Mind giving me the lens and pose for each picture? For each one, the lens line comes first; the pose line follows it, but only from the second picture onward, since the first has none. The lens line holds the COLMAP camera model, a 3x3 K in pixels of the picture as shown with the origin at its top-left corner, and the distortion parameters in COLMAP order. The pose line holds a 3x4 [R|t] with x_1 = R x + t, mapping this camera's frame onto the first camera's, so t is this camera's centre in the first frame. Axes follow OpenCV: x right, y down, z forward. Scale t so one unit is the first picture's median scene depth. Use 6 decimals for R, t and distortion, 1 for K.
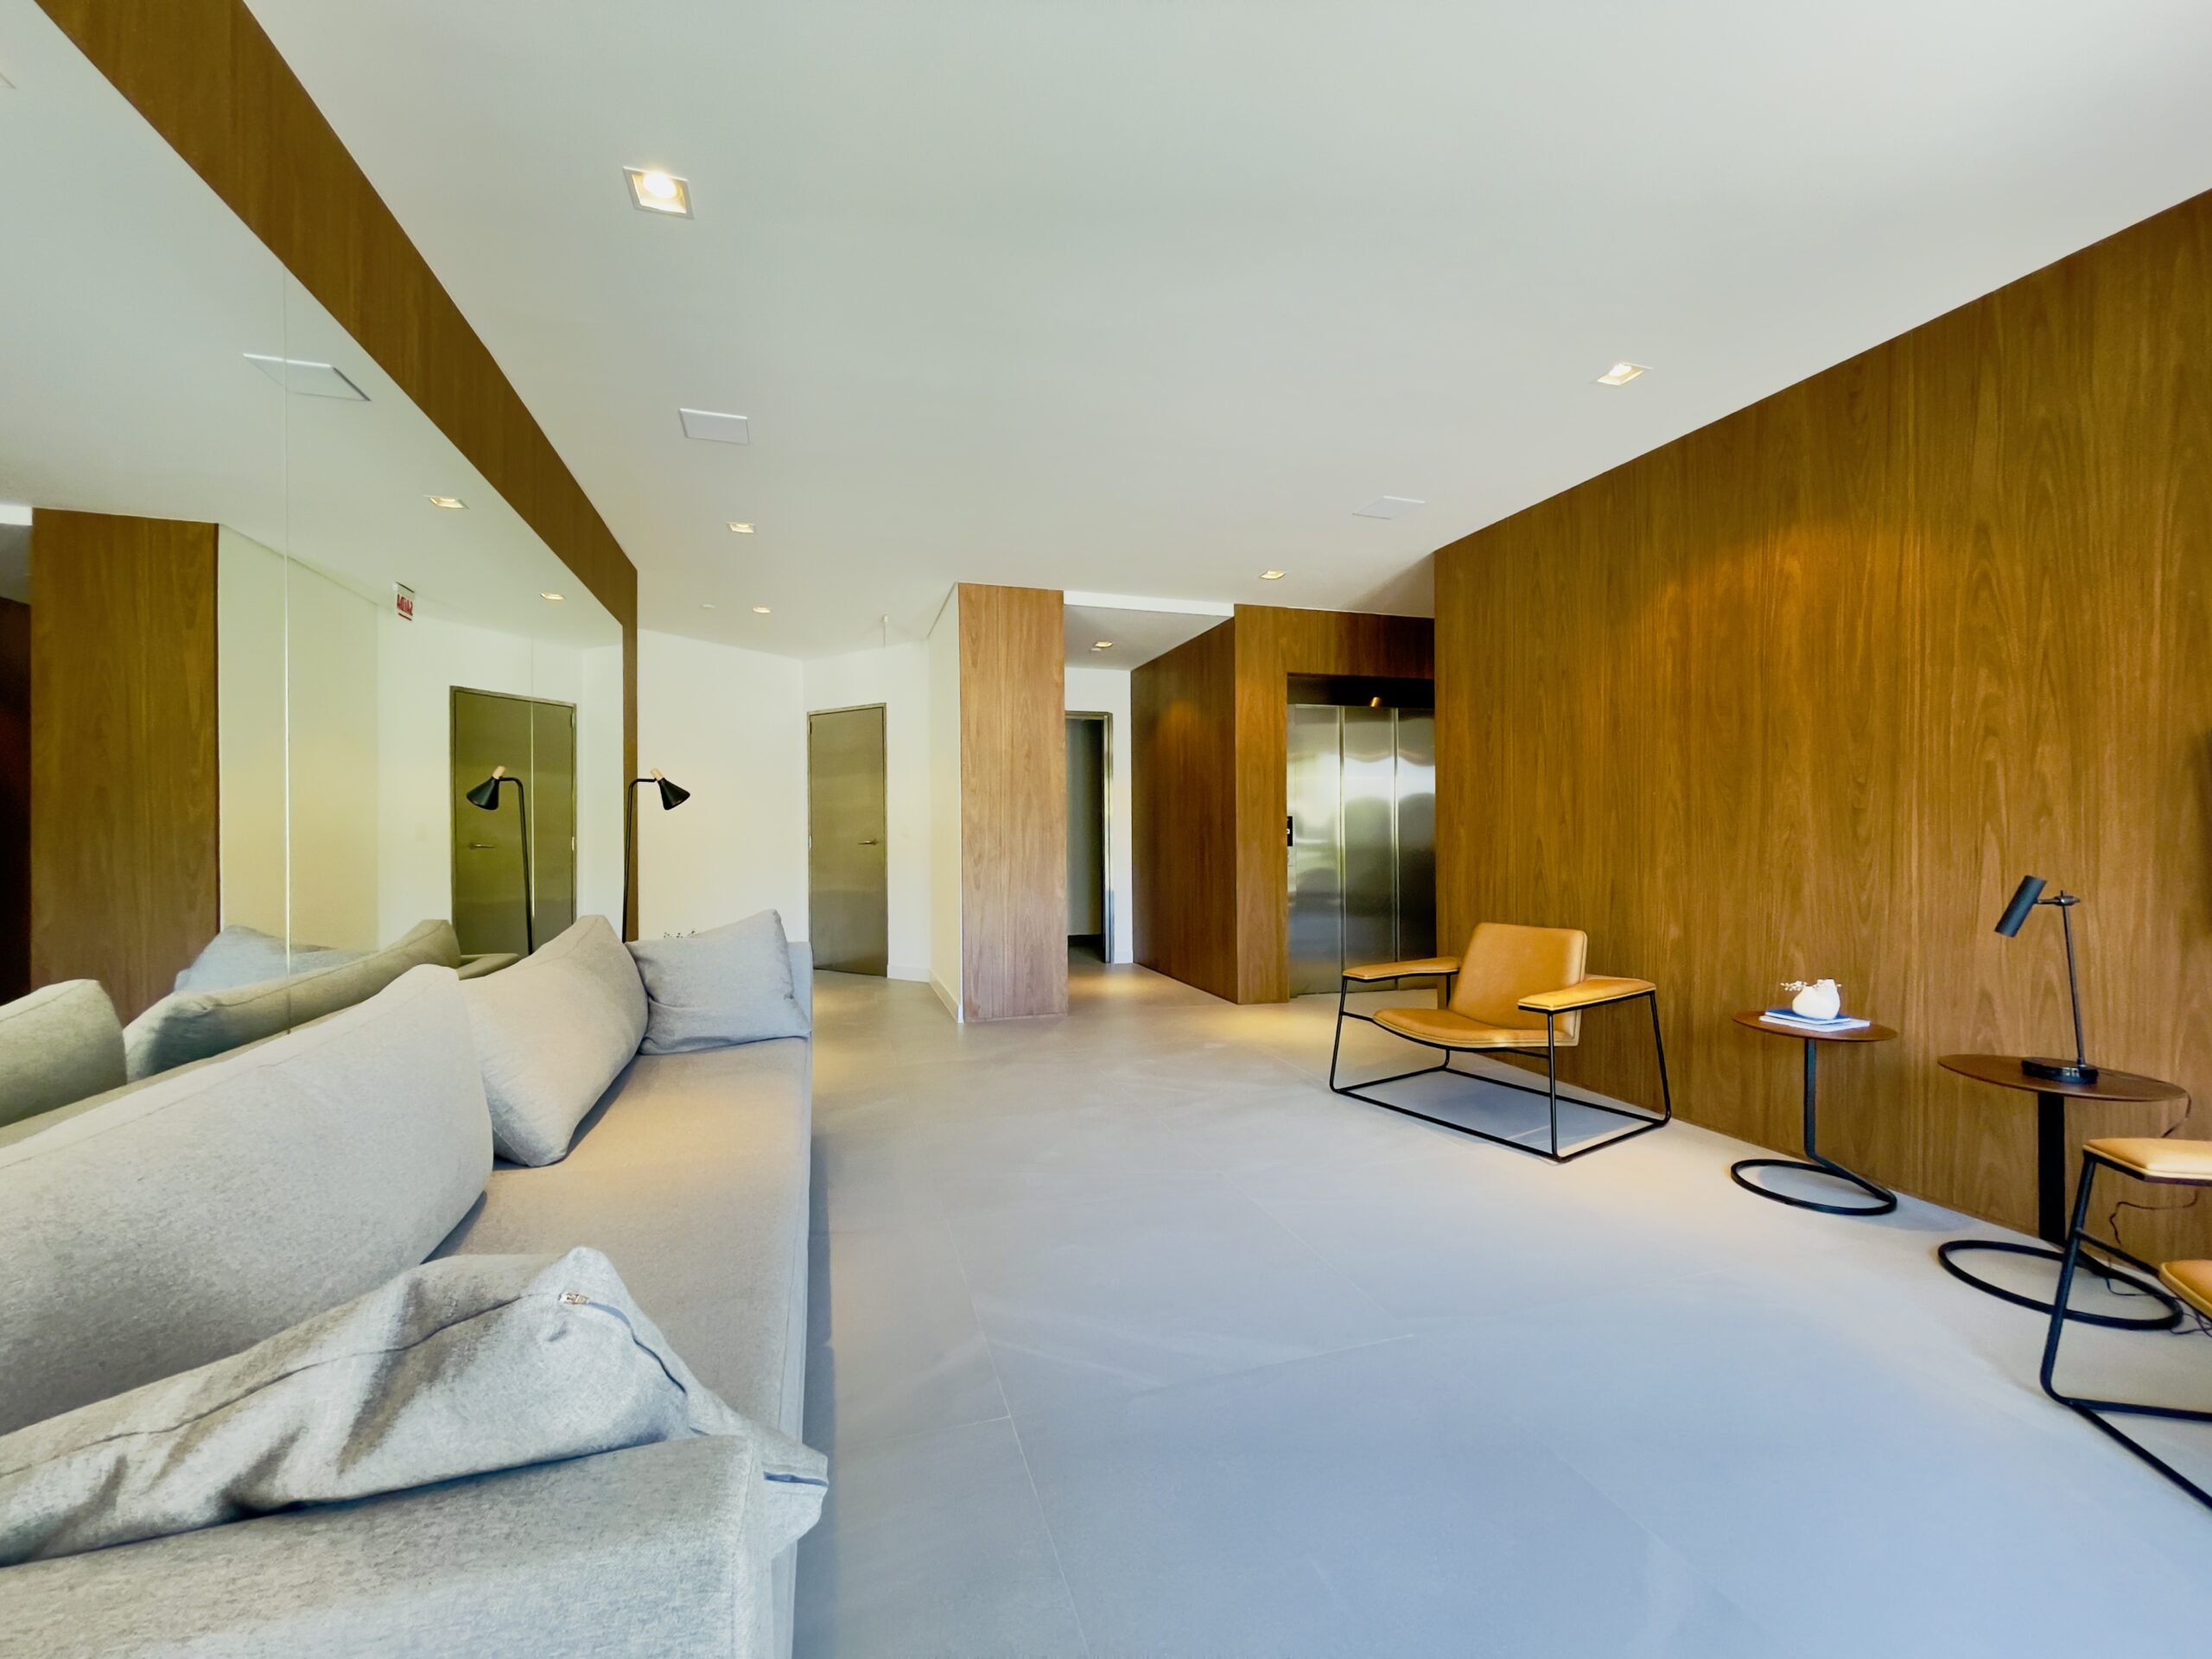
lens RADIAL K [[890.0, 0, 1099.1], [0, 890.0, 831.2], [0, 0, 1]] dist [0.000753, -0.000111]
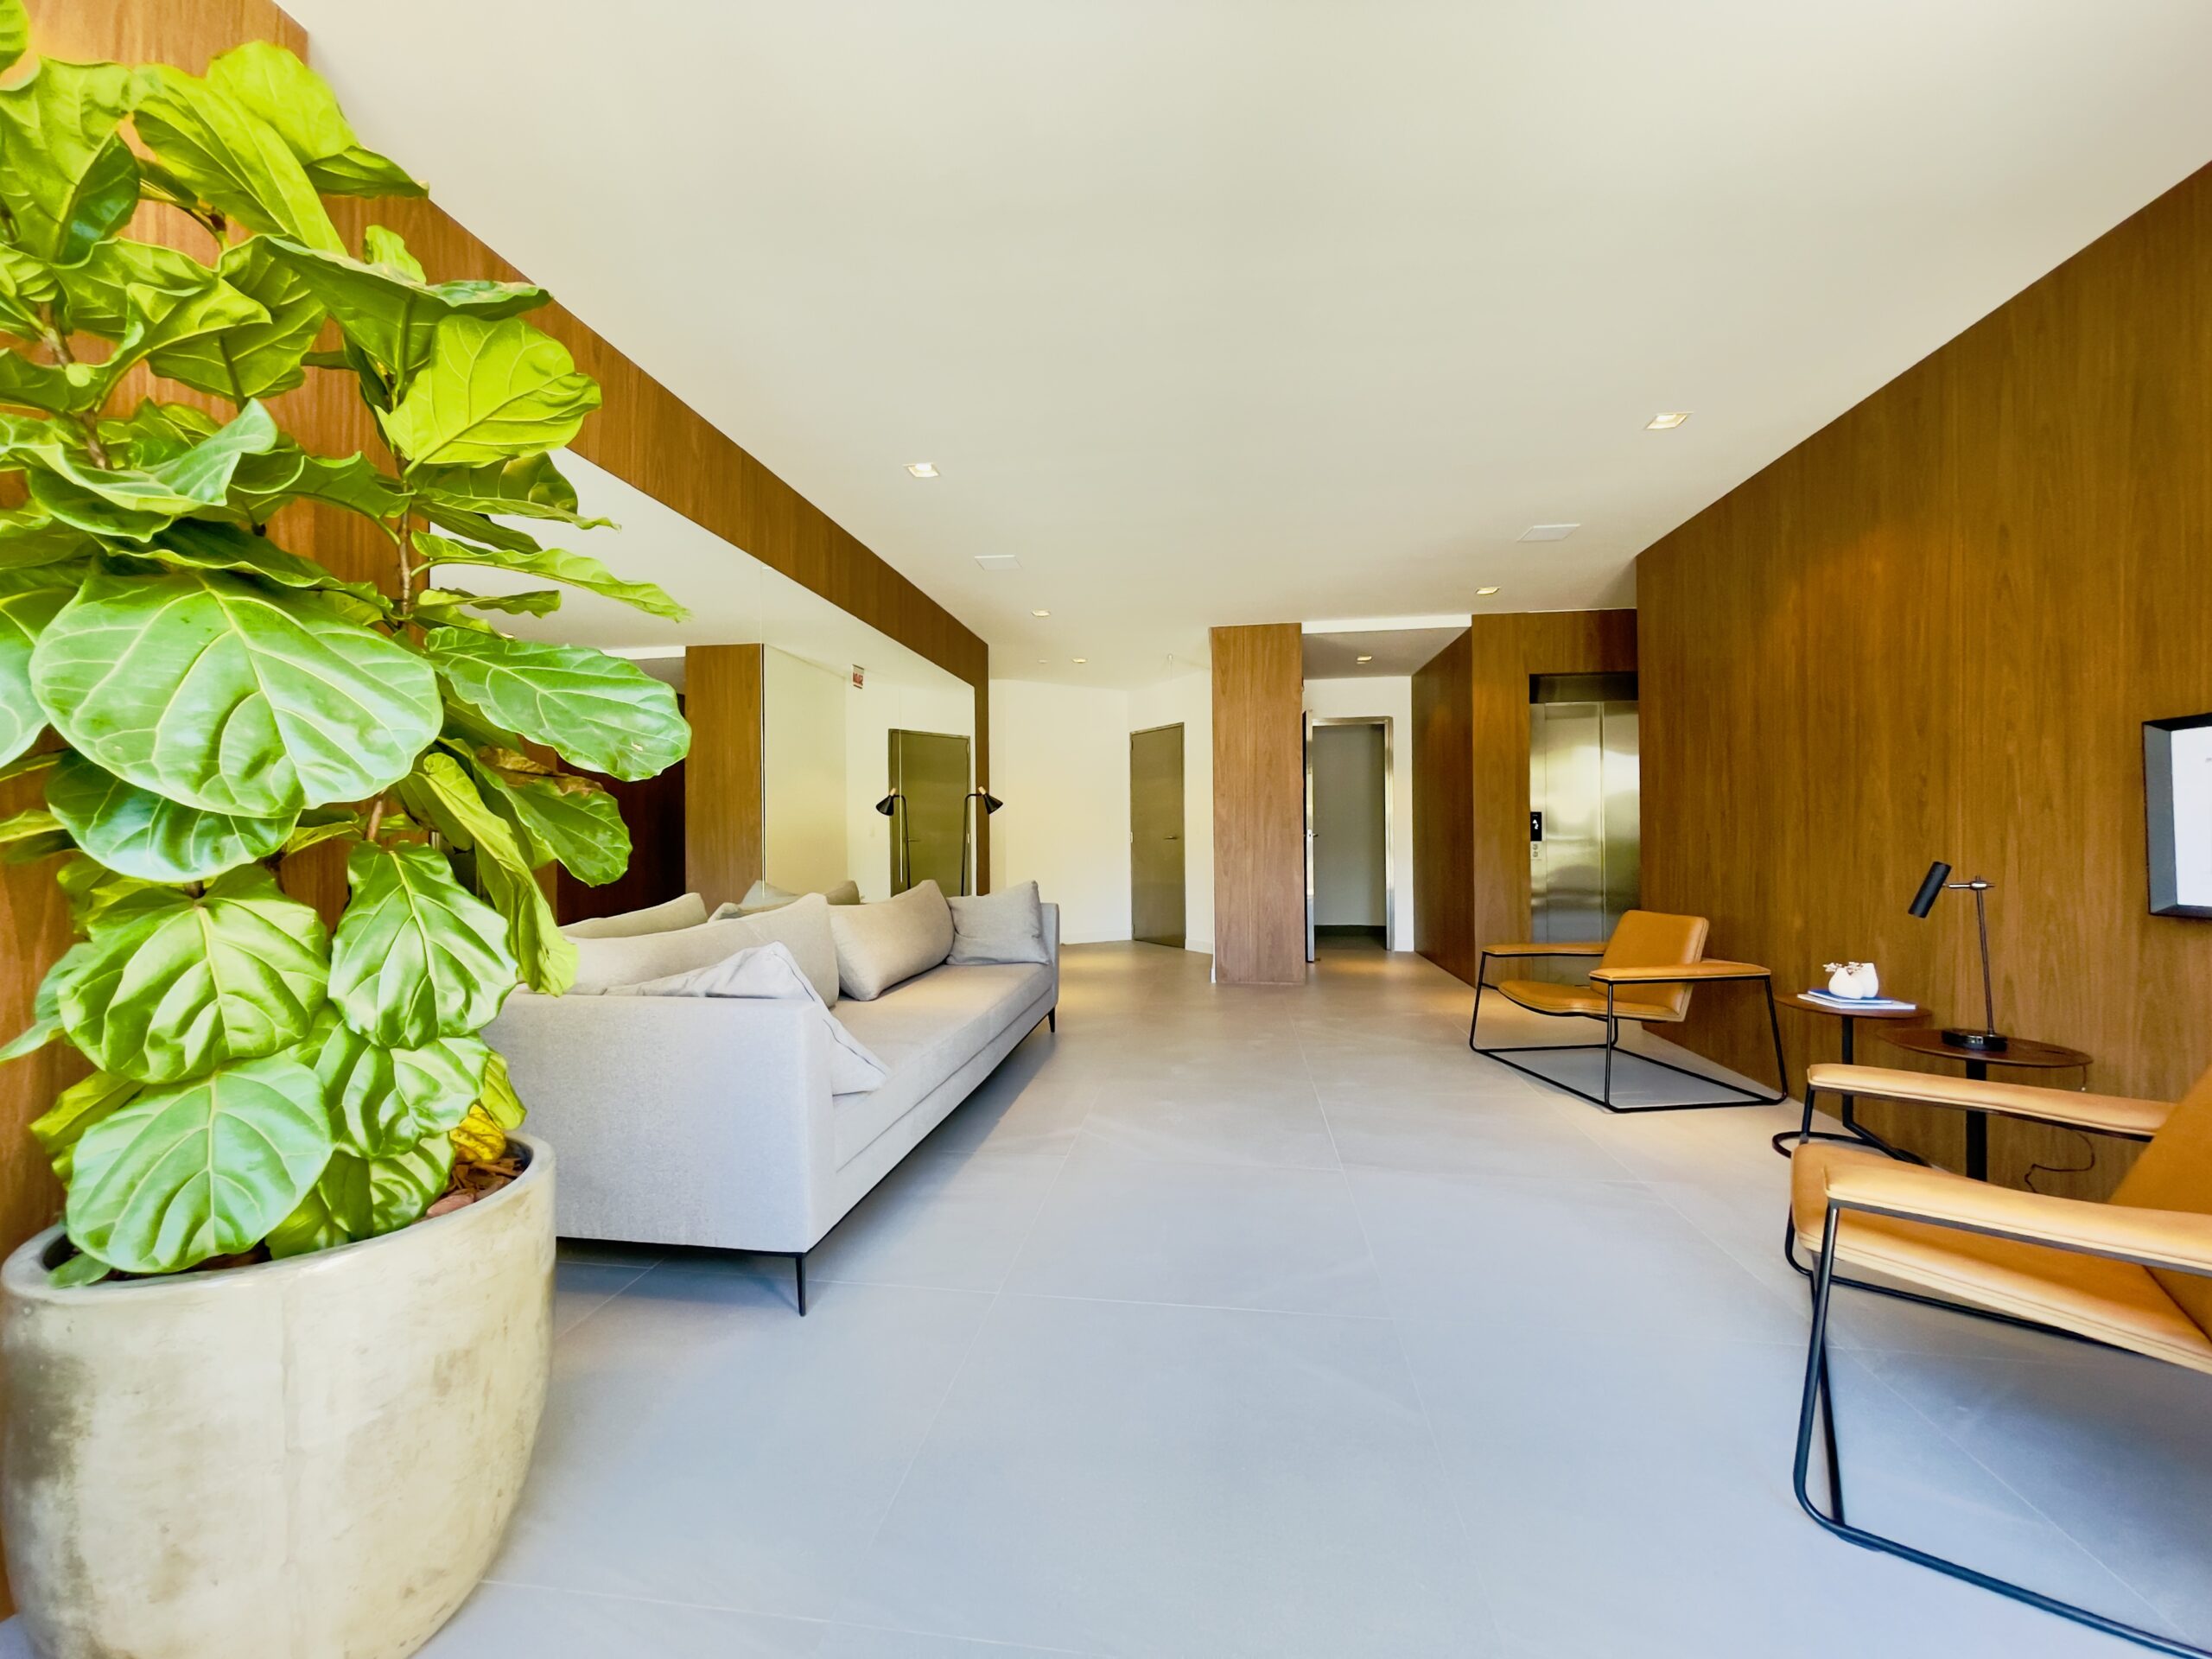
lens RADIAL K [[890.0, 0, 1099.1], [0, 890.0, 831.2], [0, 0, 1]] dist [0.000753, -0.000111]
pose [[0.902832, -0.003853, -0.429977, 0.293836], [0.005279, 0.999984, 0.002123, 0.001429], [0.429962, -0.004187, 0.902837, -0.232572]]
